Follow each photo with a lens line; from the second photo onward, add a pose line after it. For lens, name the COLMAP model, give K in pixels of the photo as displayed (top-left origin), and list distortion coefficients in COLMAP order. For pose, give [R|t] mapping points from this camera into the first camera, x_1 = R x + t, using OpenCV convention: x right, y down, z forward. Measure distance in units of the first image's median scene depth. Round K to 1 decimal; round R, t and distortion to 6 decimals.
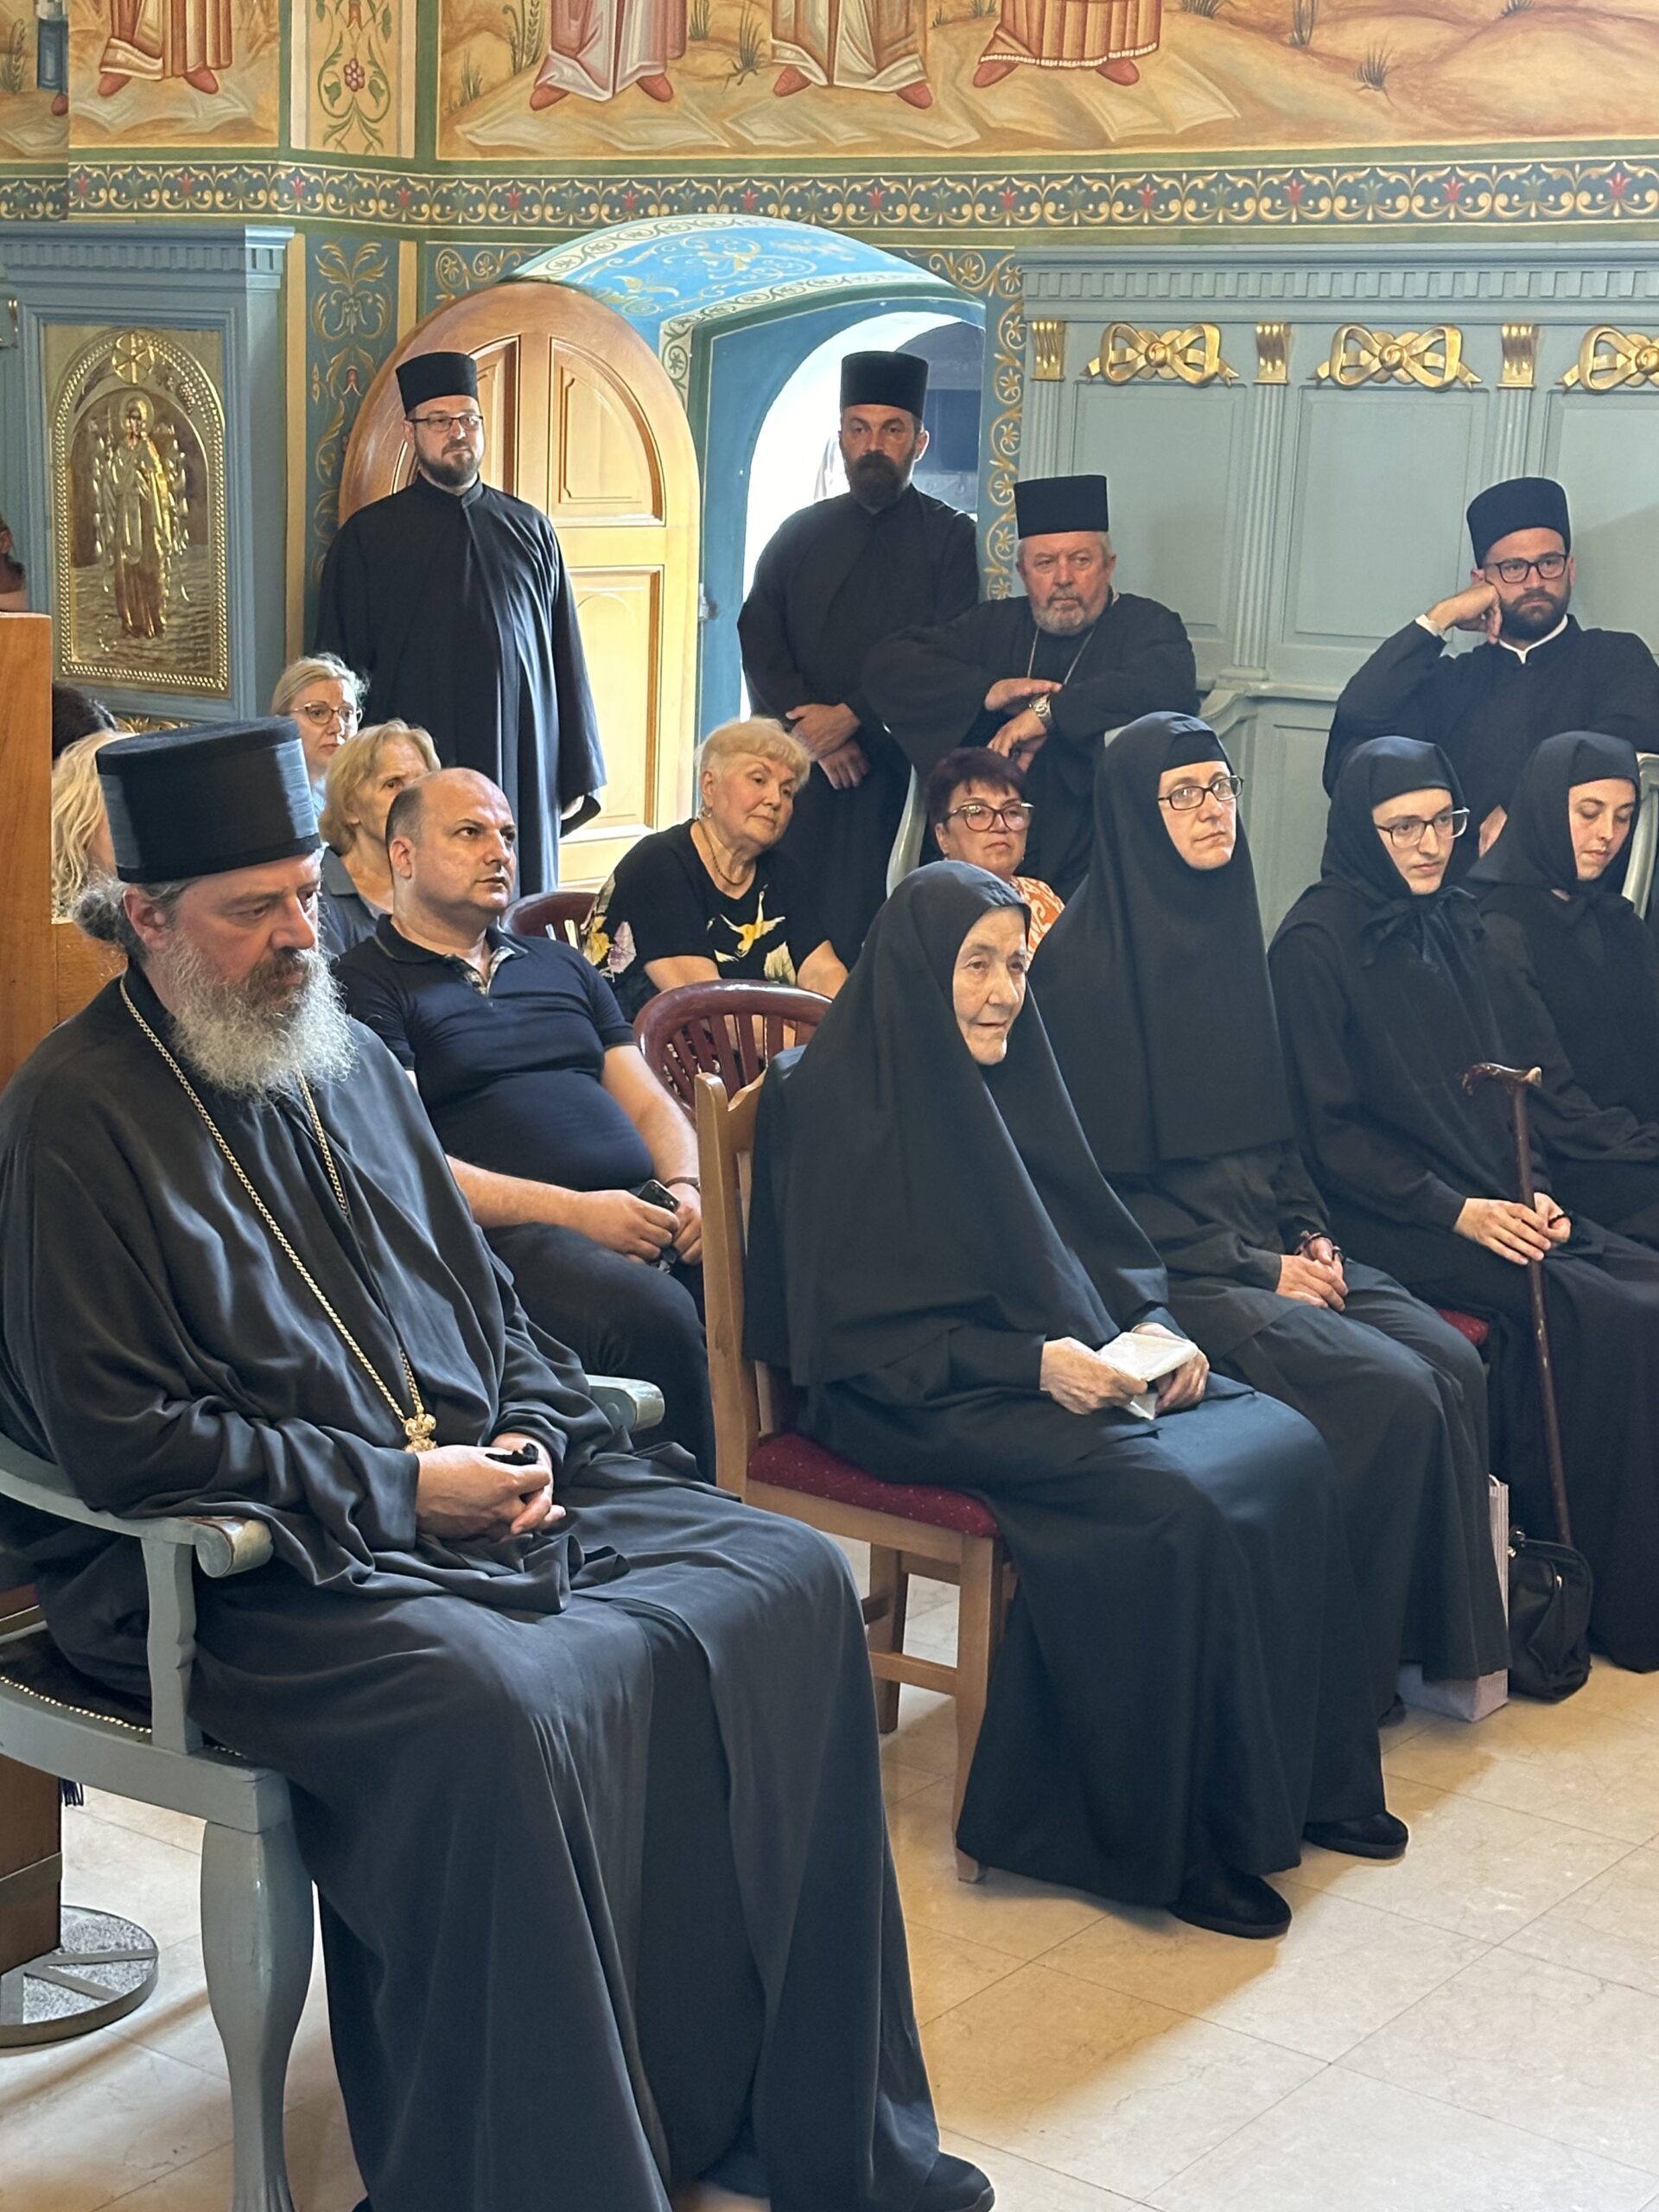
lens RADIAL K [[3661.4, 0, 829.5], [0, 3661.4, 1106.0], [0, 0, 1]] dist [0.231614, -0.410608]
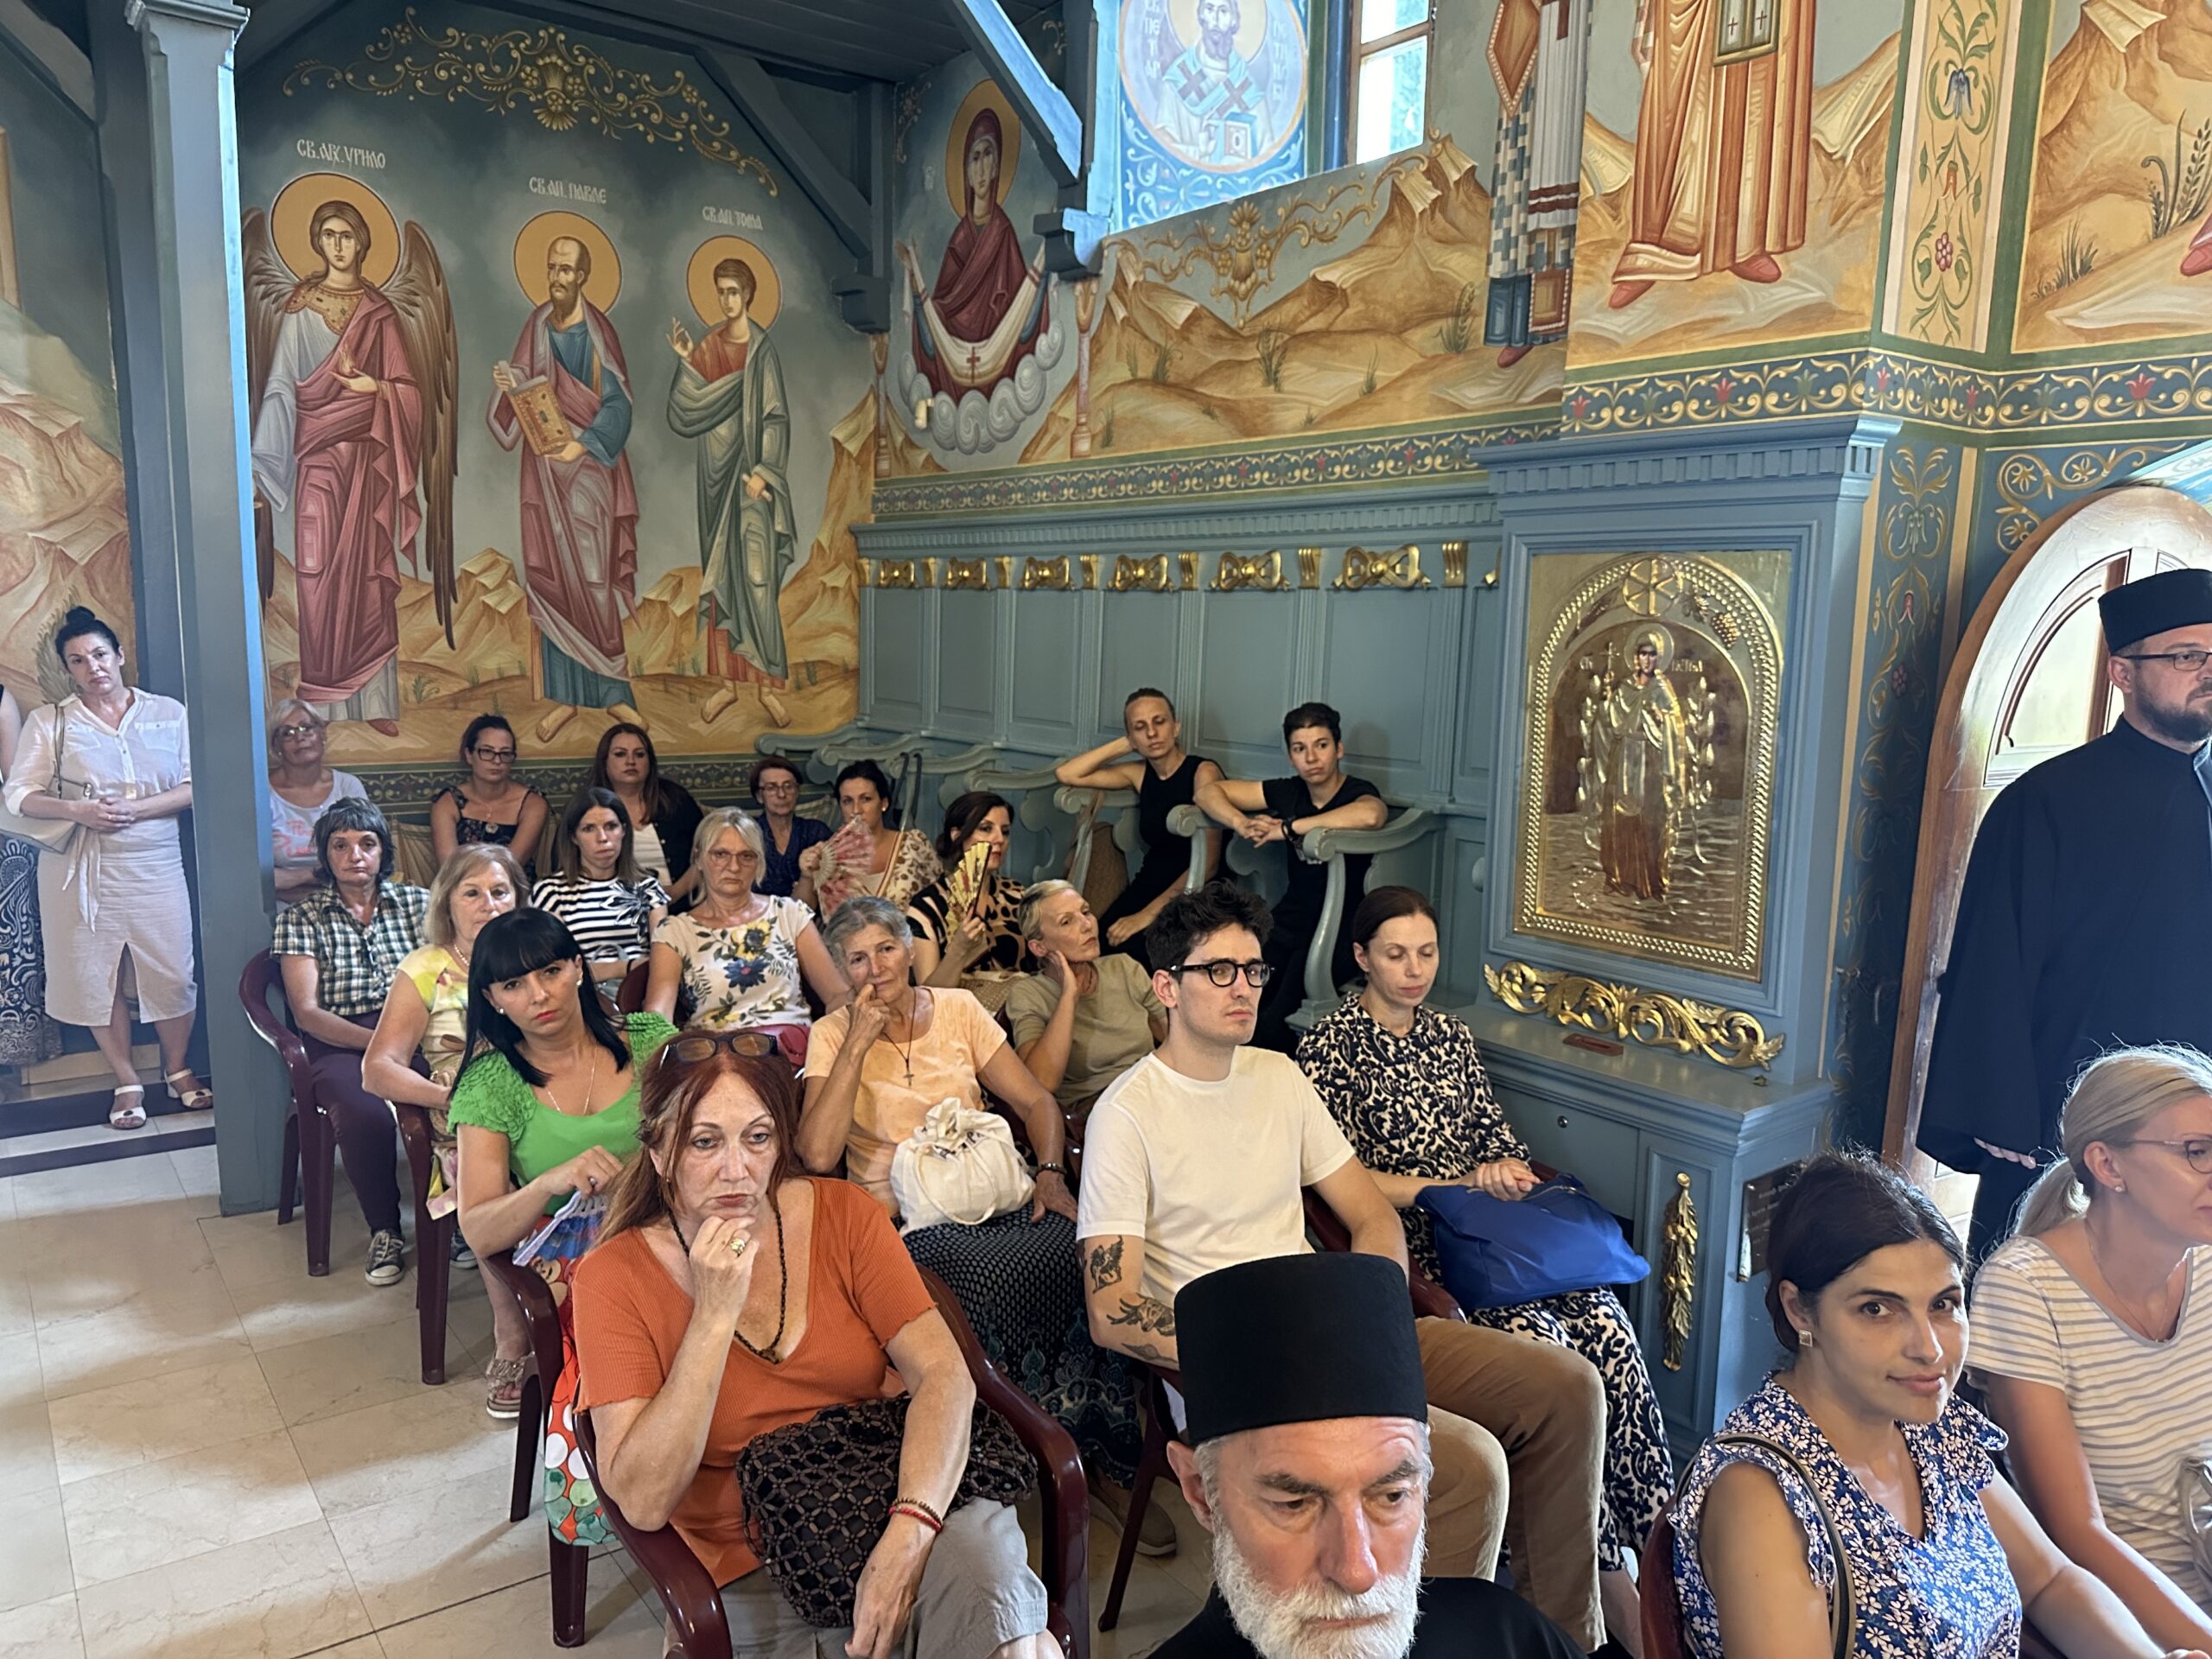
lens RADIAL K [[1569.7, 0, 1106.0], [0, 1569.7, 829.5], [0, 0, 1]] dist [-0.008644, -0.005470]
pose [[0.958811, 0.027897, -0.282670, -0.203820], [-0.045121, 0.997488, -0.054606, -0.118081], [0.280437, 0.065111, 0.957662, 0.613368]]
